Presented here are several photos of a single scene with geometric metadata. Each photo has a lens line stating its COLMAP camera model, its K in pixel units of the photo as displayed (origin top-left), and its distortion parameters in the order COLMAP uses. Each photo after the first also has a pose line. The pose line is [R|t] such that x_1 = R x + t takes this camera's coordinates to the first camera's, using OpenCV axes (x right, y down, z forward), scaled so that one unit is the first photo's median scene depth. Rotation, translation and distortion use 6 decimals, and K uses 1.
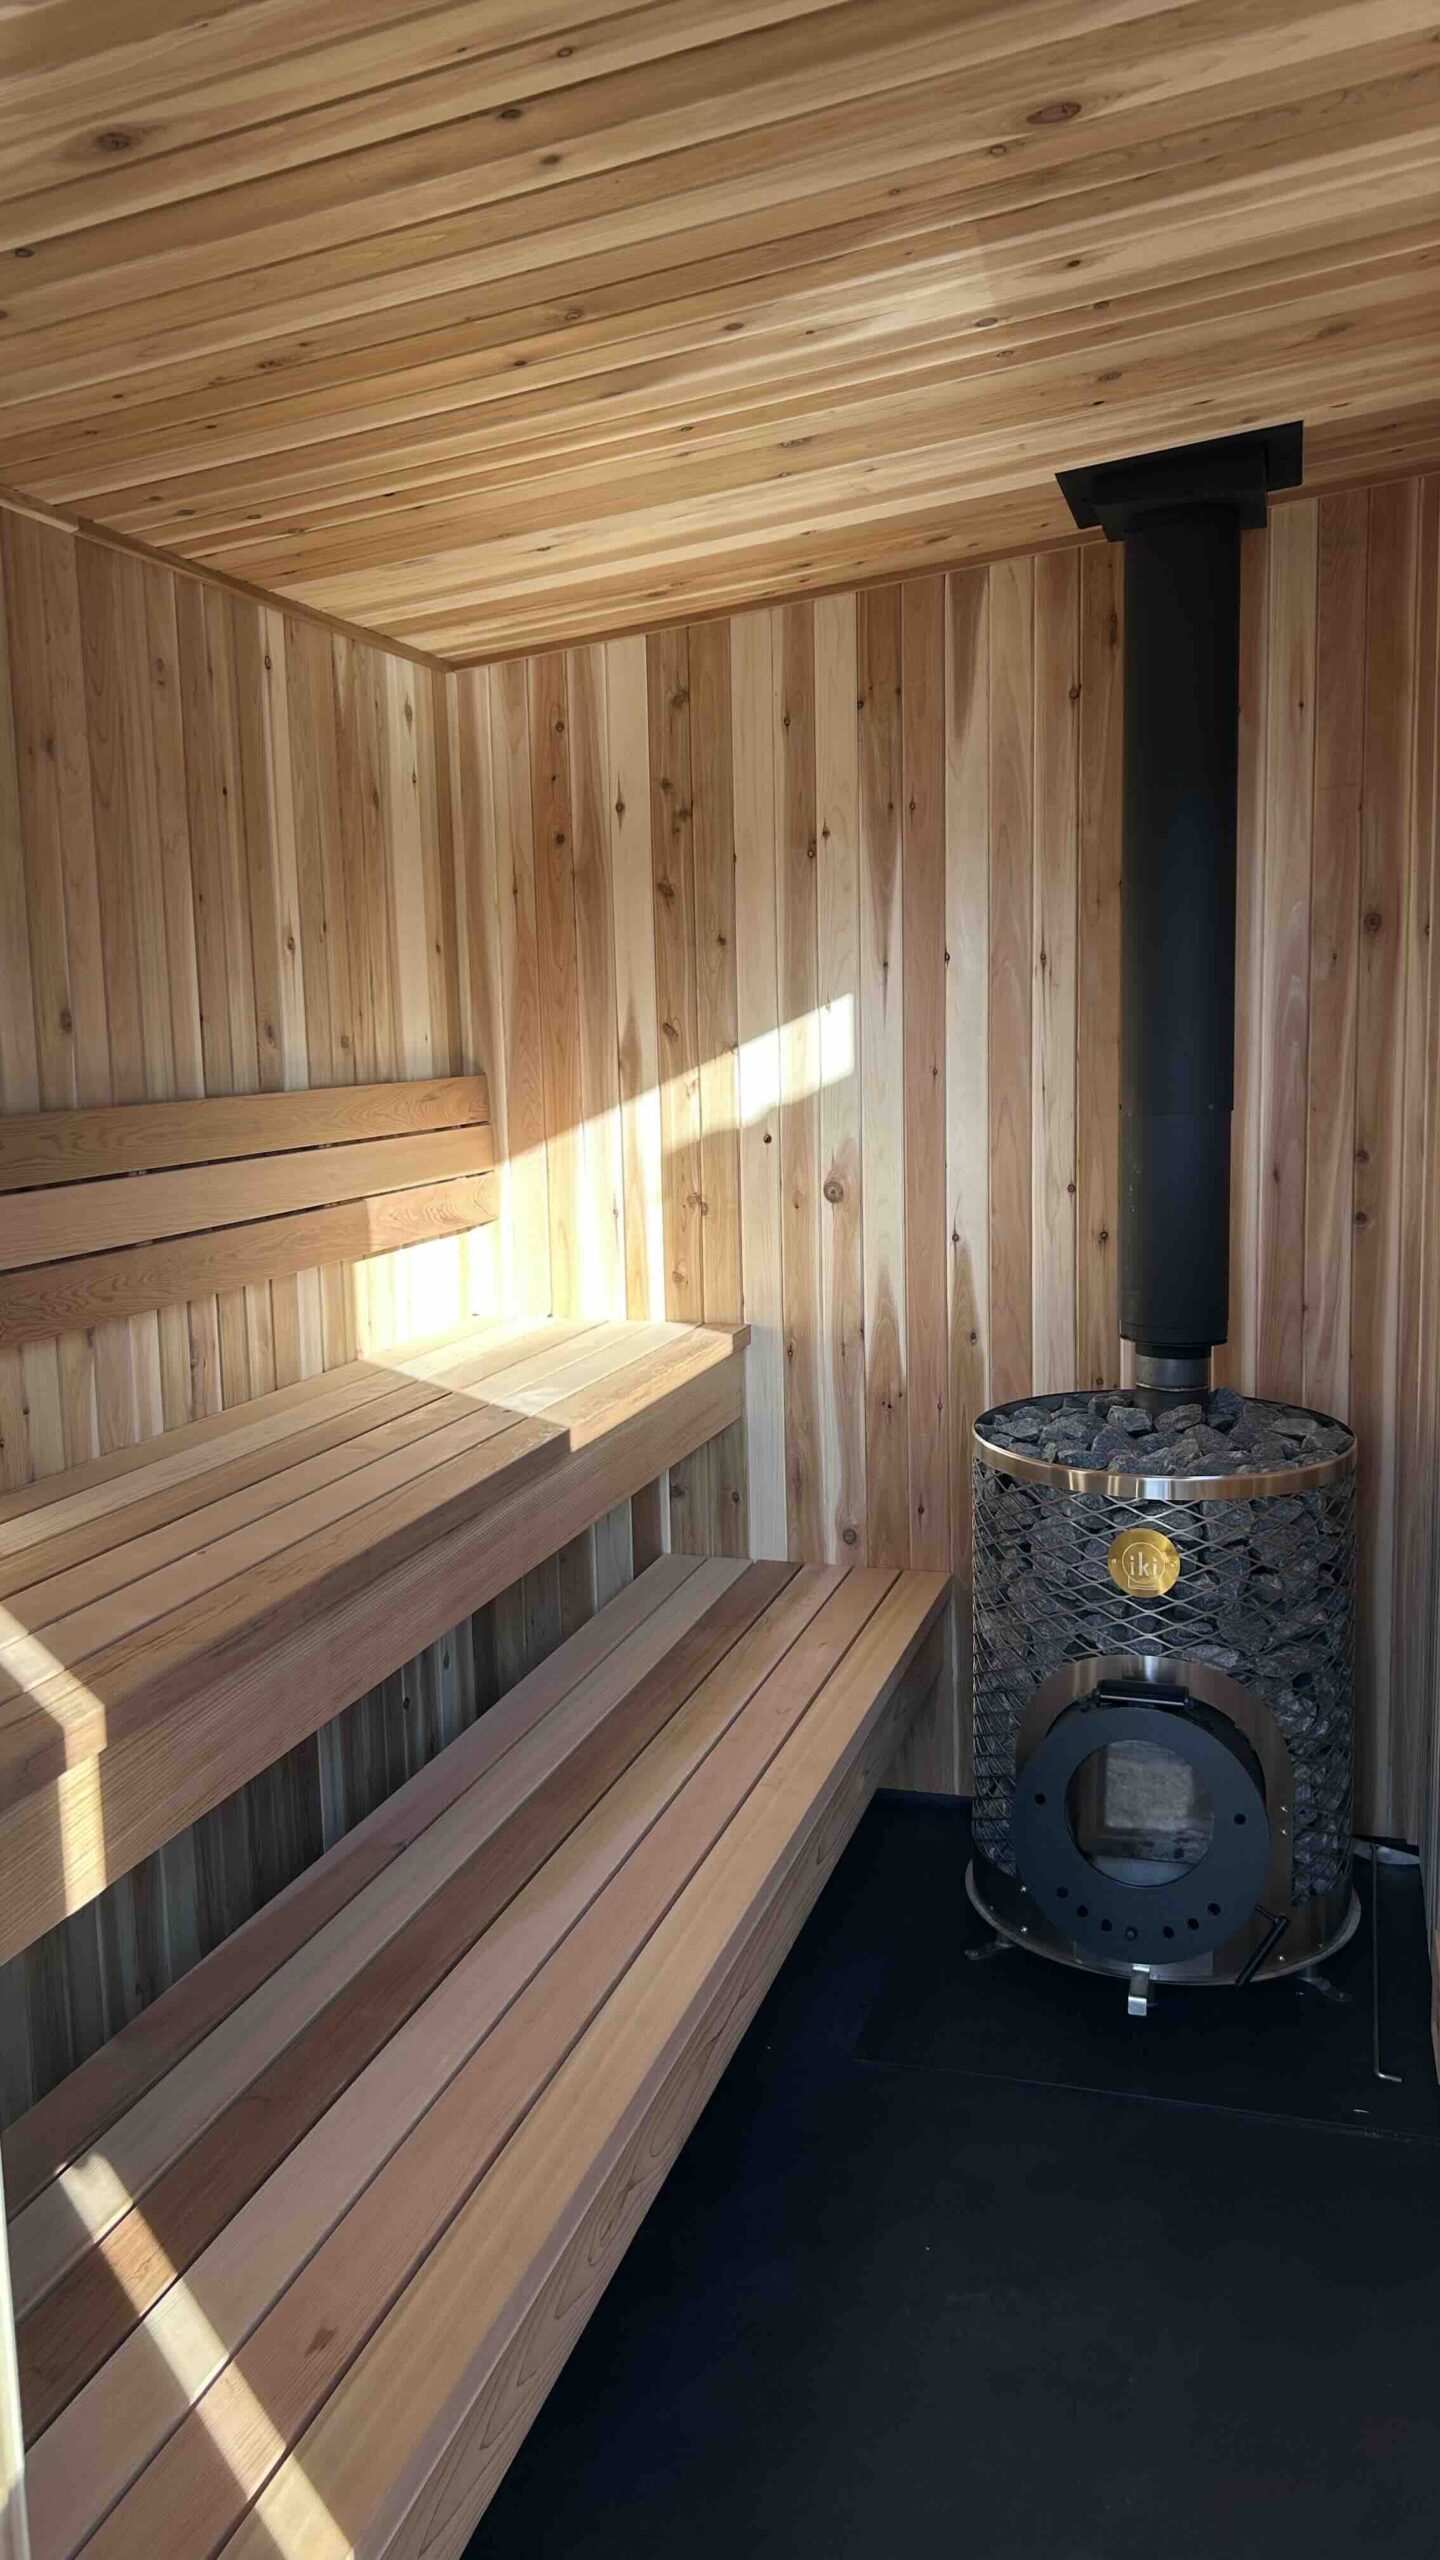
lens RADIAL K [[1860.9, 0, 720.0], [0, 1860.9, 1280.0], [0, 0, 1]] dist [0.005043, -0.074095]
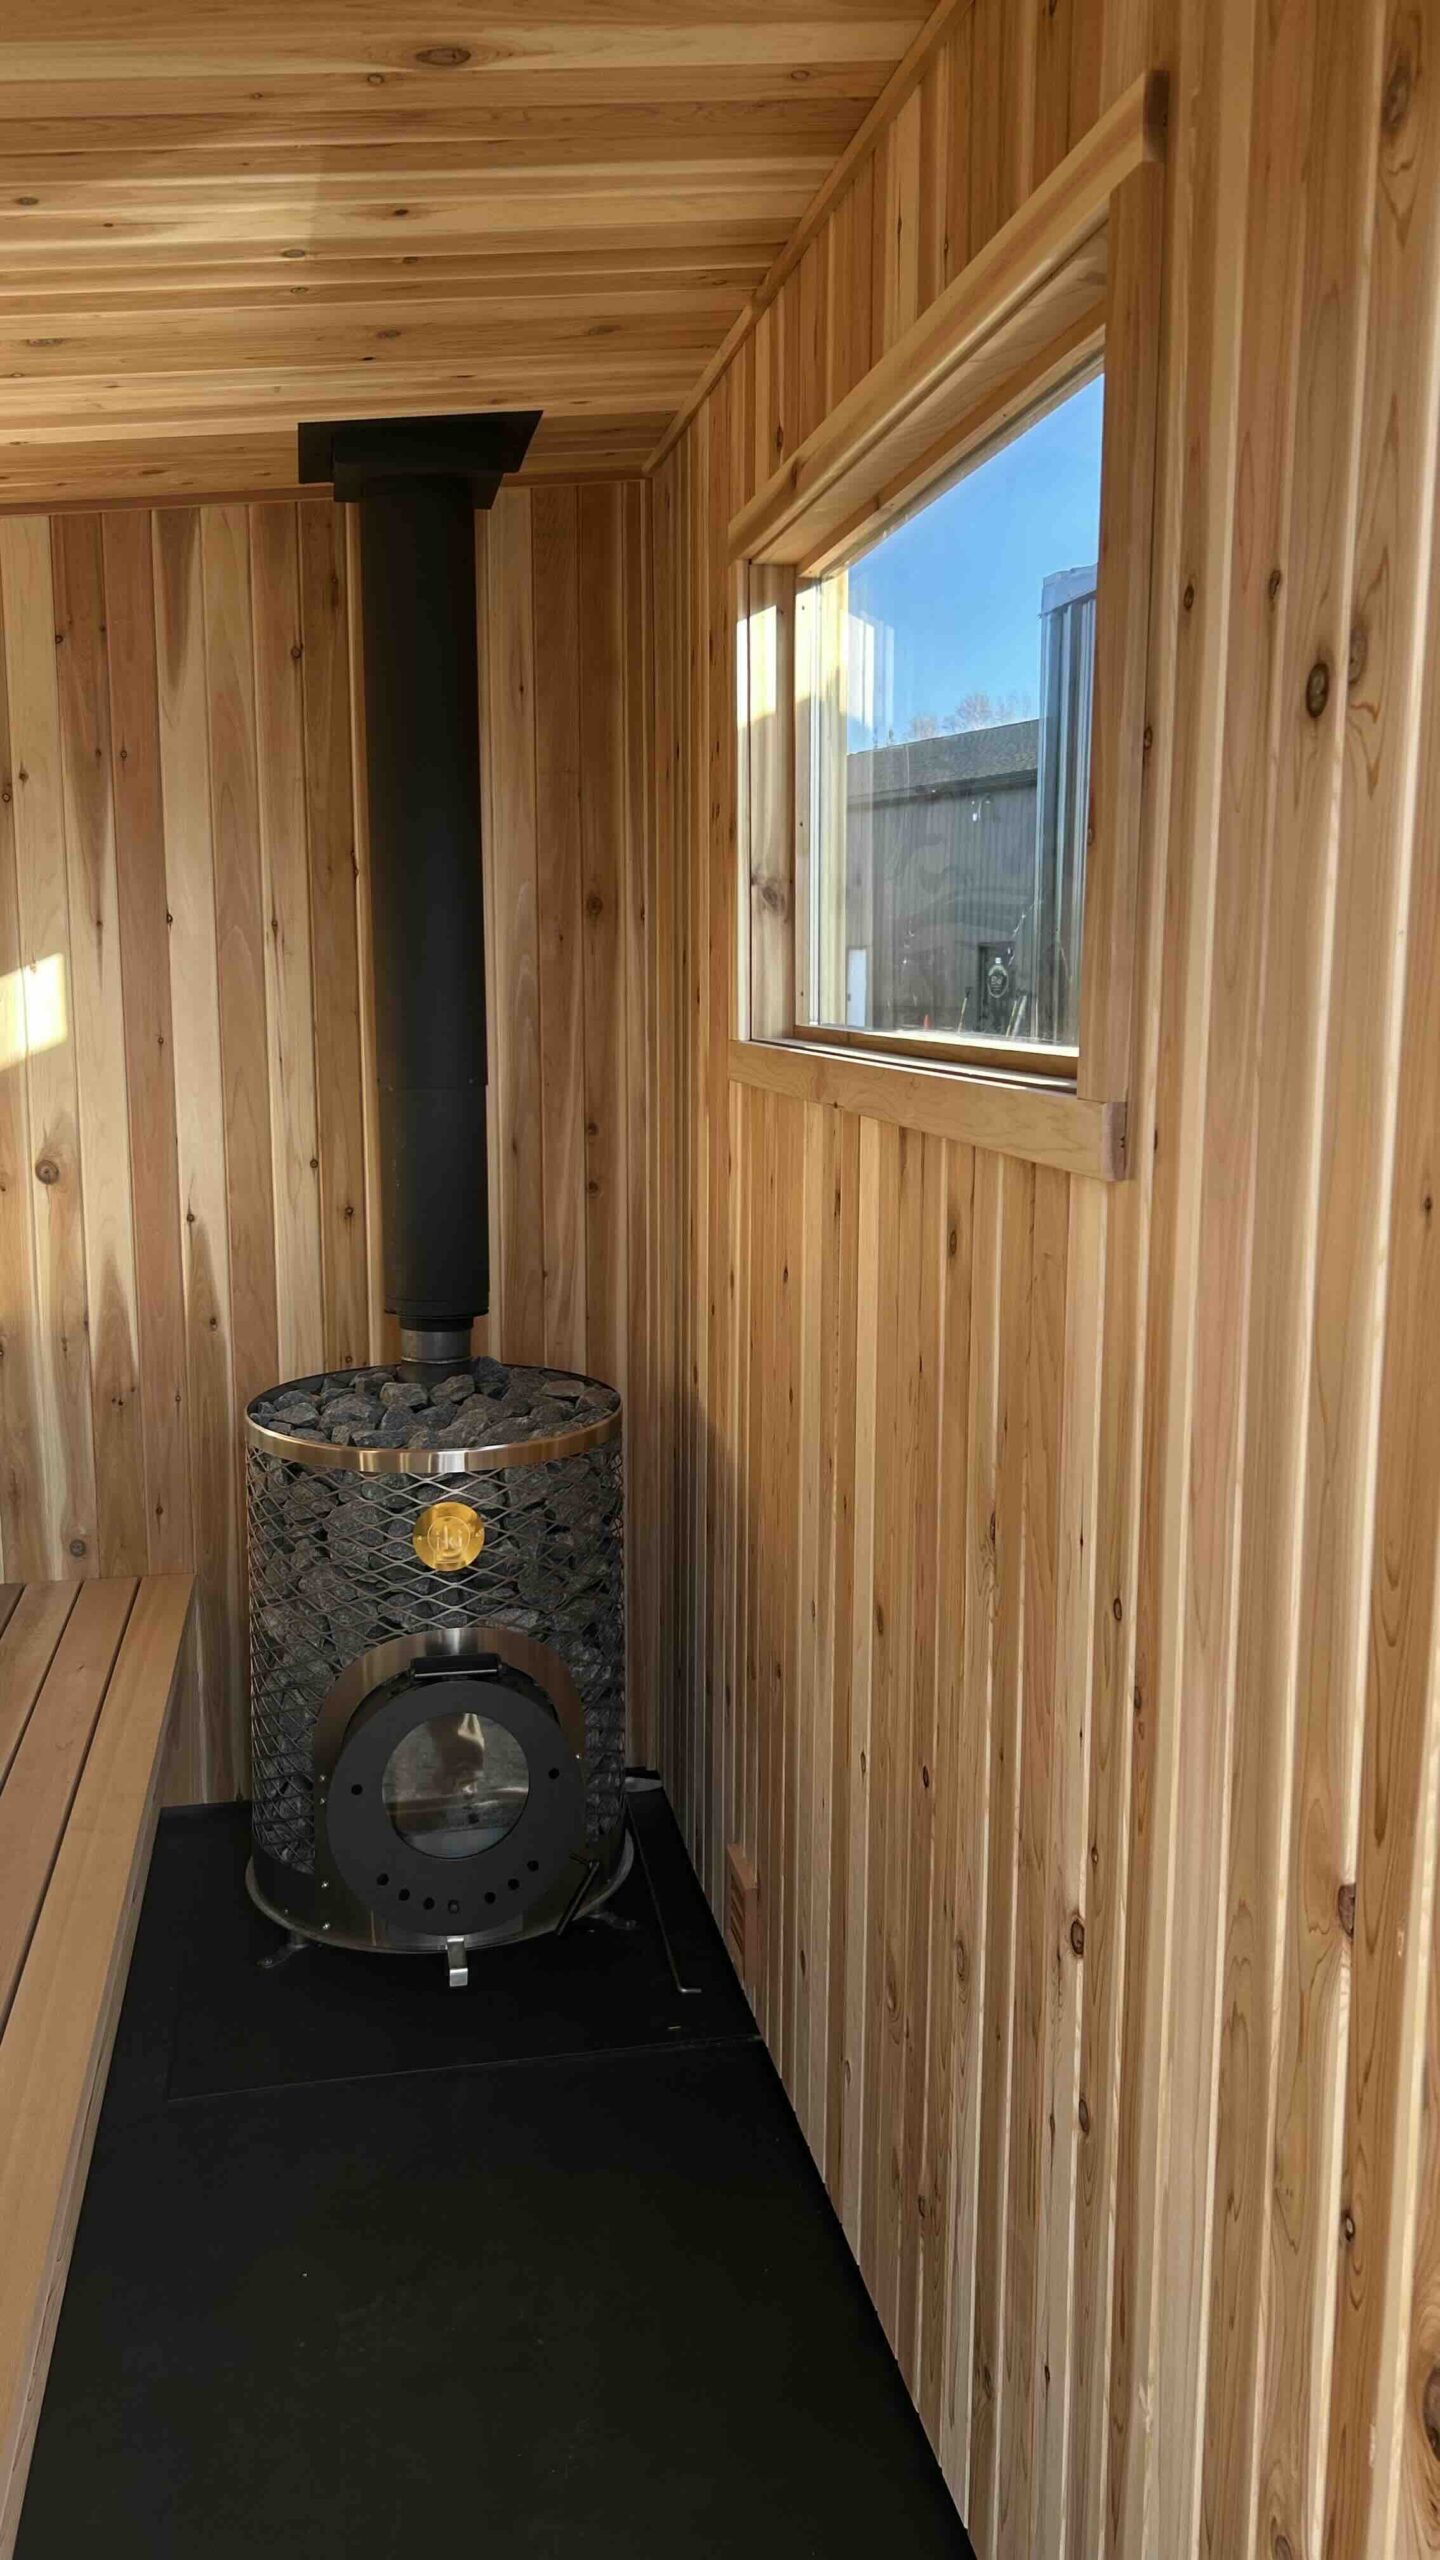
lens RADIAL K [[1865.7, 0, 764.0], [0, 1865.7, 1276.5], [0, 0, 1]] dist [-0.003961, -0.053970]
pose [[0.863563, -0.047932, 0.501957, -0.115104], [0.042240, 0.998849, 0.022711, -0.002967], [-0.502468, 0.001590, 0.864594, 0.045141]]
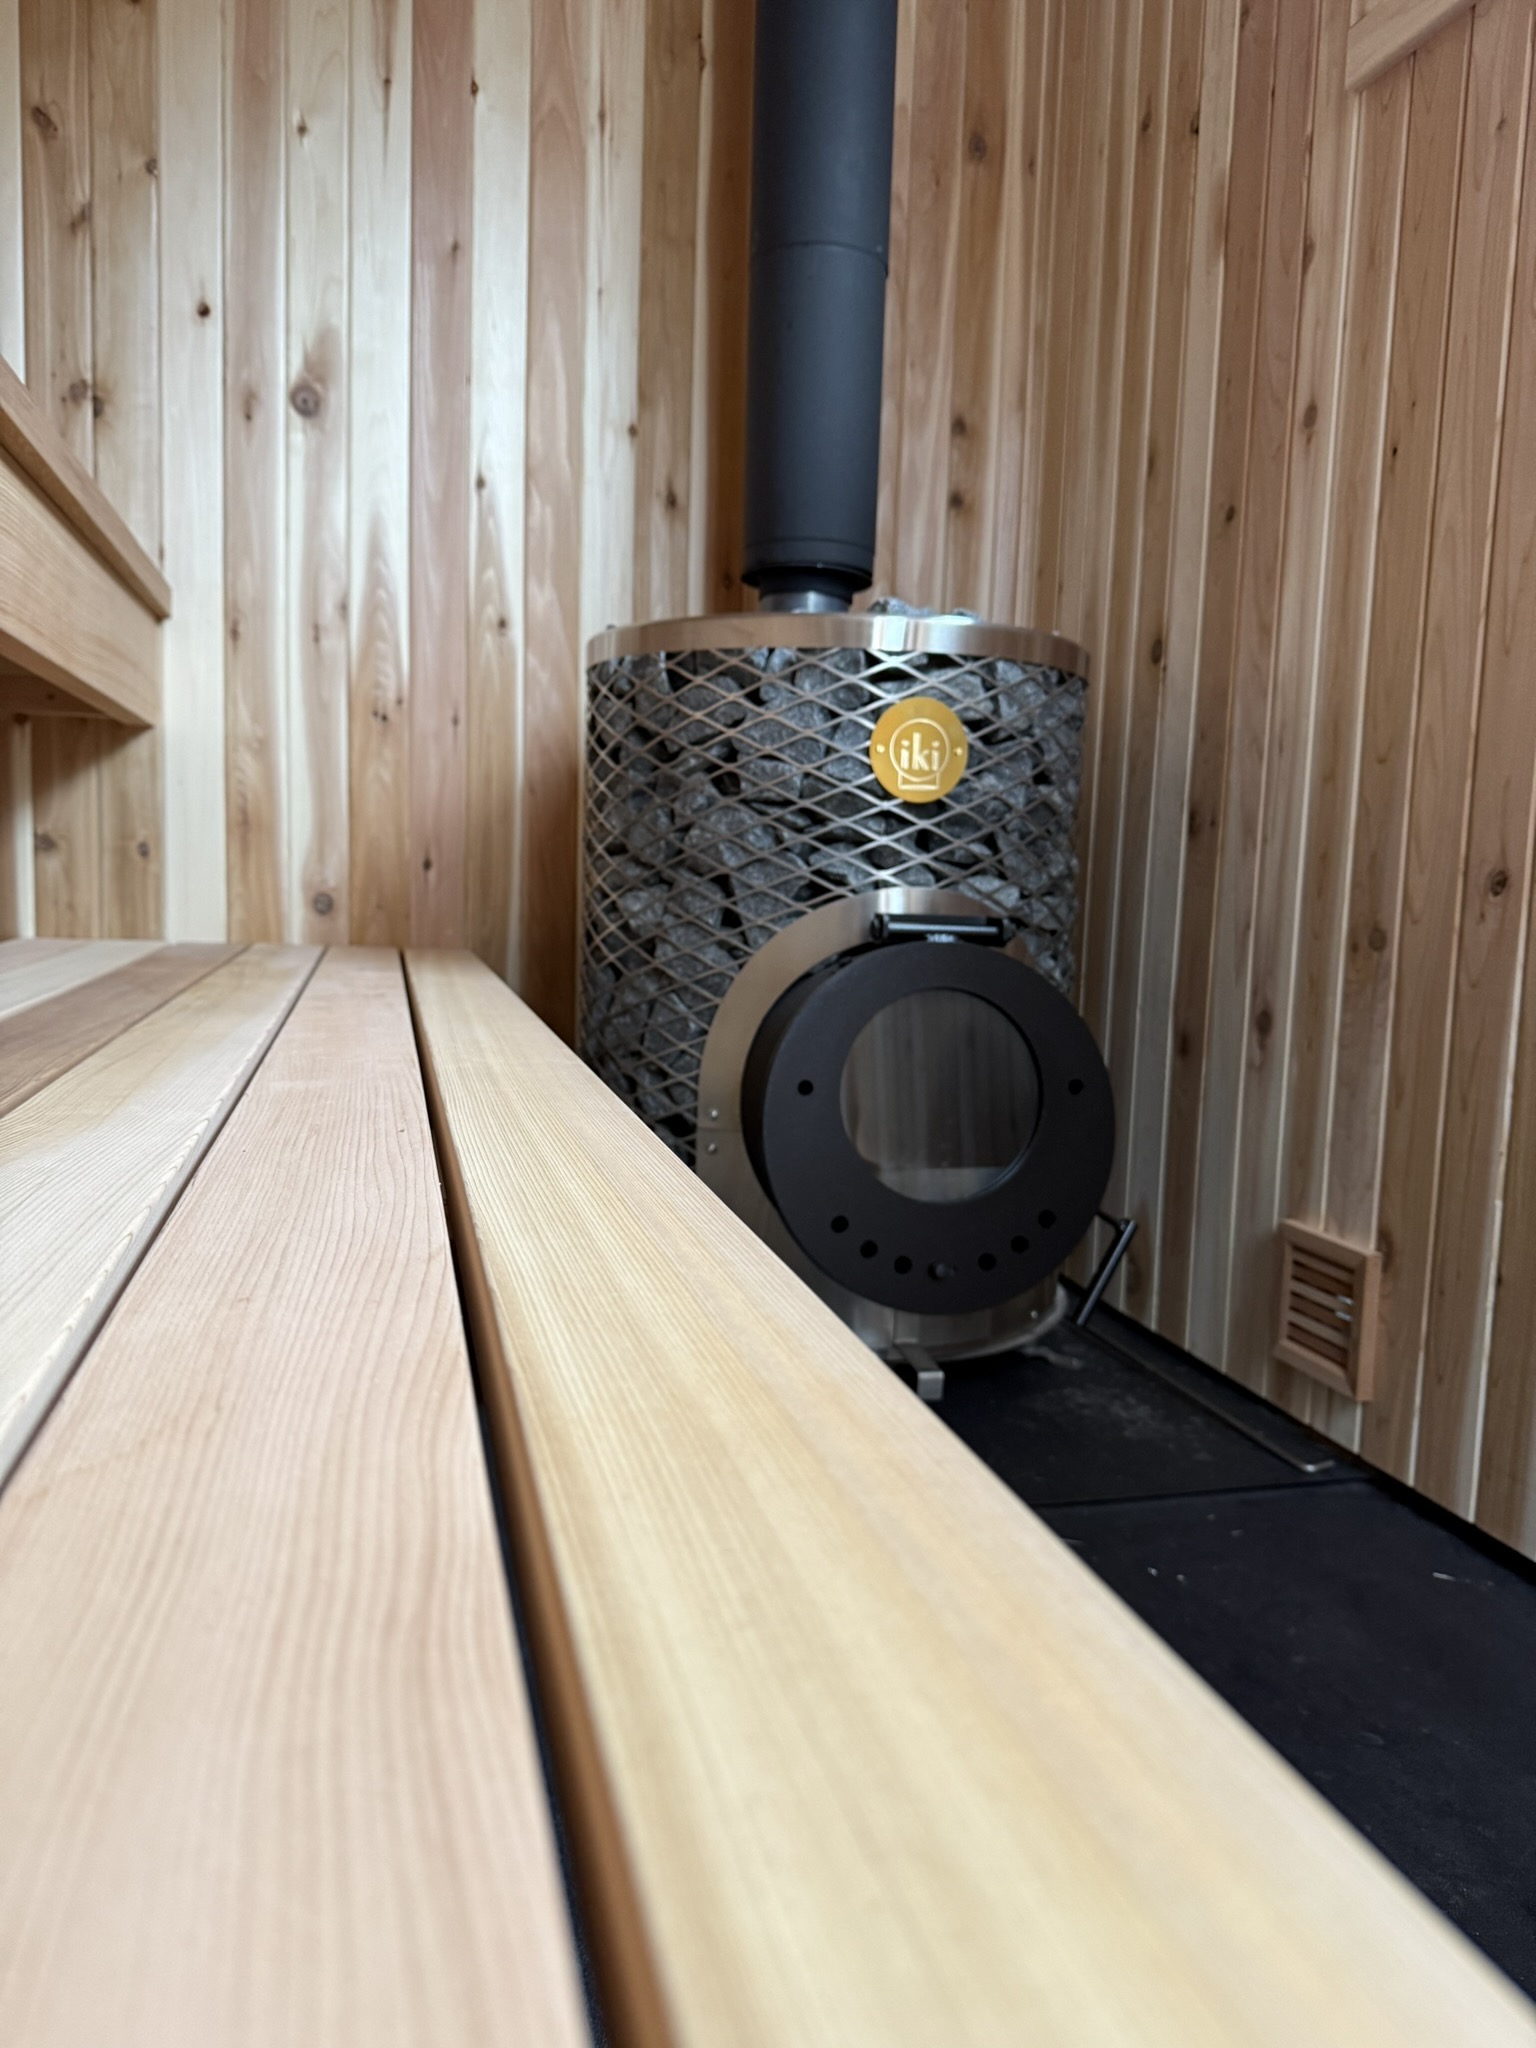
lens RADIAL K [[1459.5, 0, 768.0], [0, 1459.5, 1024.0], [0, 0, 1]] dist [0.049204, -0.090379]
pose [[0.842205, -0.007122, 0.539110, -0.112956], [0.026814, 0.999229, -0.028688, 0.253853], [-0.538490, 0.038617, 0.841746, 0.534524]]
